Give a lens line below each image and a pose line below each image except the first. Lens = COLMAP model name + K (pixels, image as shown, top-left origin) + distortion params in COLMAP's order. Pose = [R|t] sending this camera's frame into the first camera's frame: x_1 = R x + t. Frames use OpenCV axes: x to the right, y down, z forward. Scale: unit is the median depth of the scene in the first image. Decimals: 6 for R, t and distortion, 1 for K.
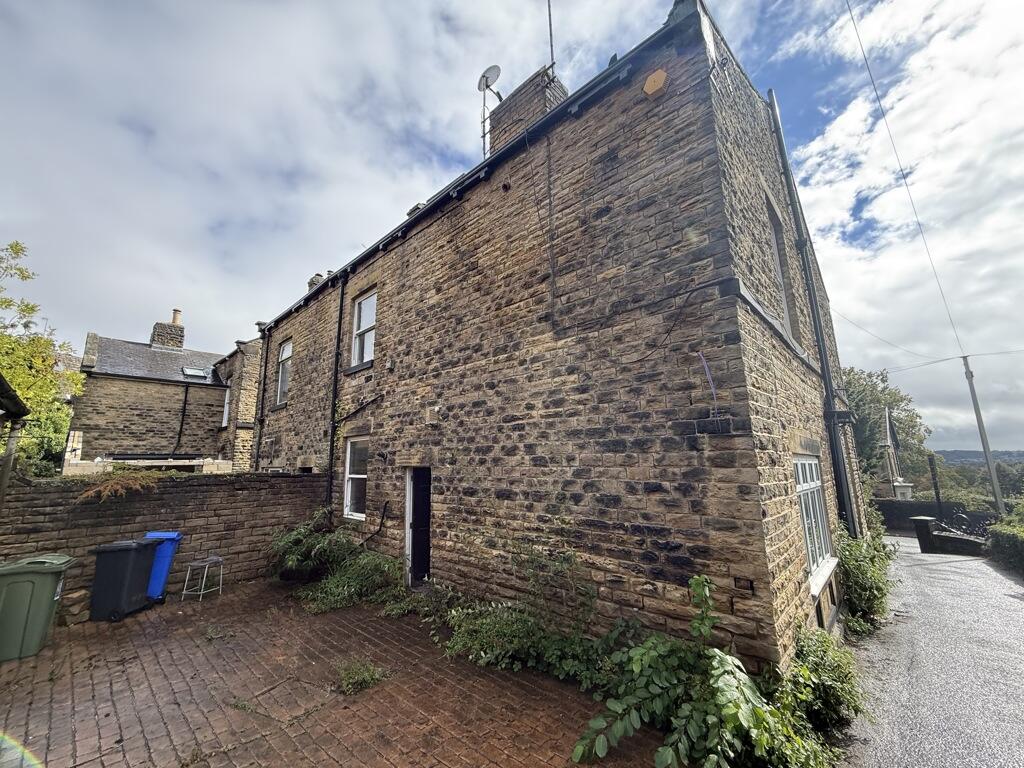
lens RADIAL K [[408.3, 0, 510.4], [0, 408.3, 382.8], [0, 0, 1]] dist [-0.002051, 0.000053]
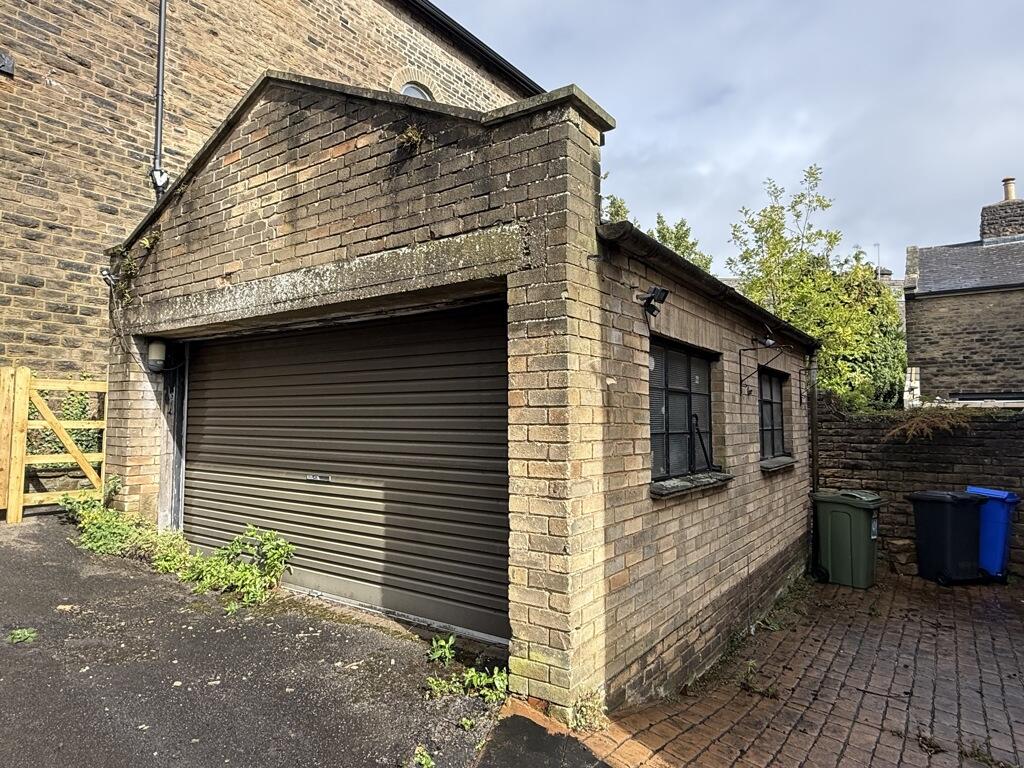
lens RADIAL K [[620.2, 0, 512.2], [0, 620.2, 382.3], [0, 0, 1]] dist [0.000816, 0.000354]
pose [[0.128456, -0.044092, -0.990734, 0.151019], [0.183279, 0.982858, -0.019978, 0.045883], [0.974632, -0.179014, 0.134336, 0.054546]]
